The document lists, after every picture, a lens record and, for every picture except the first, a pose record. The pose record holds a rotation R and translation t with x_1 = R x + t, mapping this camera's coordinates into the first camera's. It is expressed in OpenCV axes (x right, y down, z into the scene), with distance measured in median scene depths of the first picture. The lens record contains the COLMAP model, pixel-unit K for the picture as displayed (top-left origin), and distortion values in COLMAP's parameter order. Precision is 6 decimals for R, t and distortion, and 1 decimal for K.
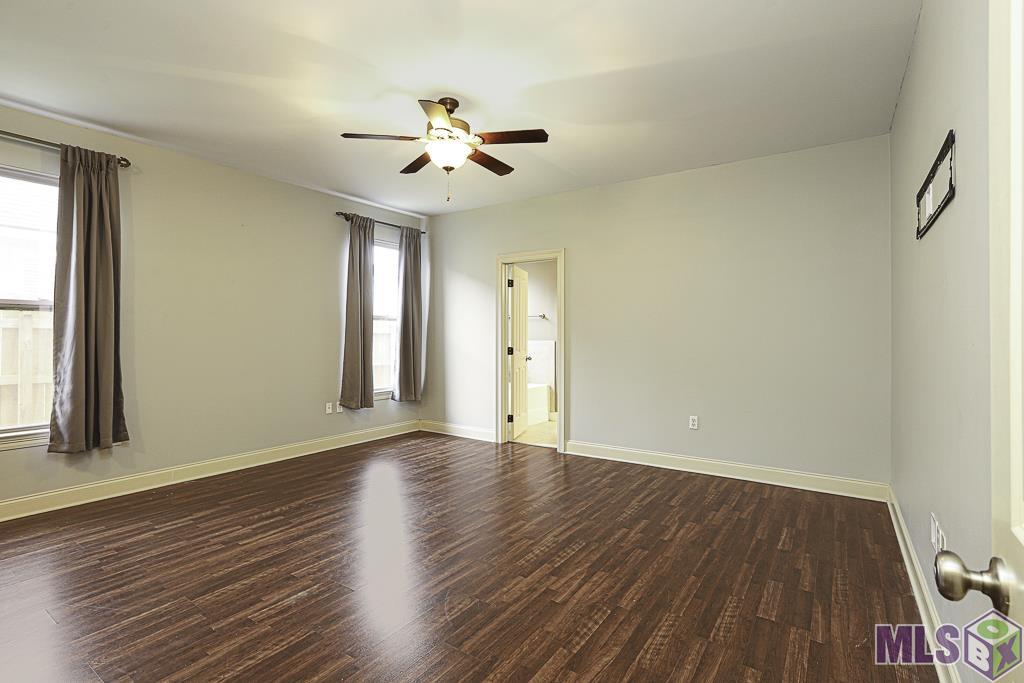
lens RADIAL K [[489.4, 0, 512.0], [0, 489.4, 341.5], [0, 0, 1]] dist [-0.010167, 0.000850]
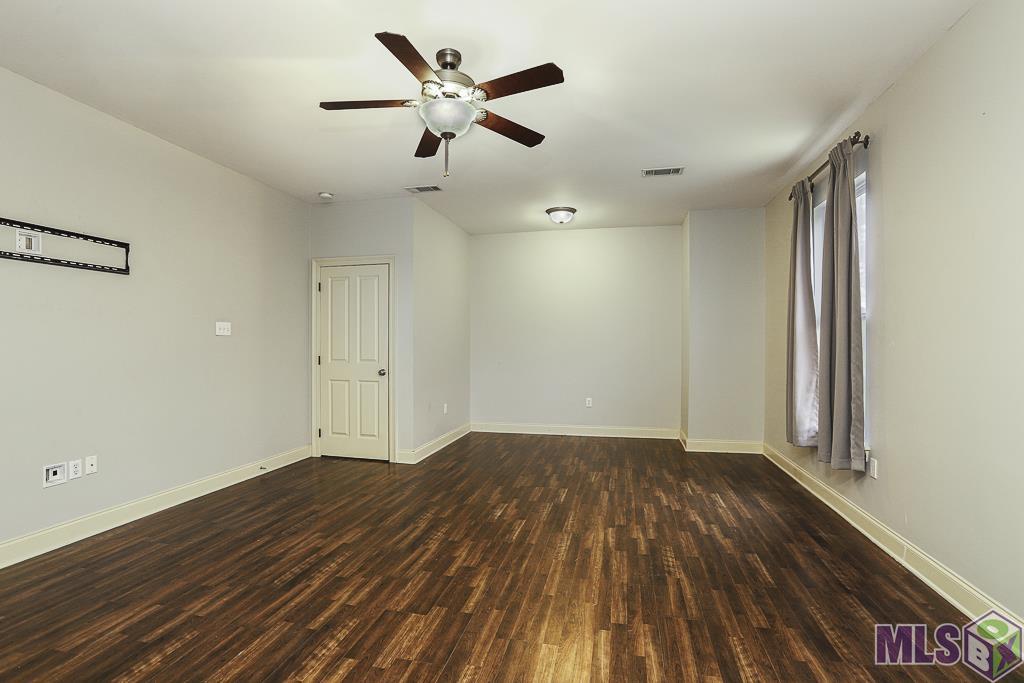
lens RADIAL K [[489.4, 0, 512.0], [0, 489.4, 341.5], [0, 0, 1]] dist [-0.010167, 0.000850]
pose [[-0.928508, -0.001763, -0.371309, 0.076552], [-0.003808, 0.999981, 0.004774, -0.023255], [0.371293, 0.005847, -0.928497, 1.916809]]
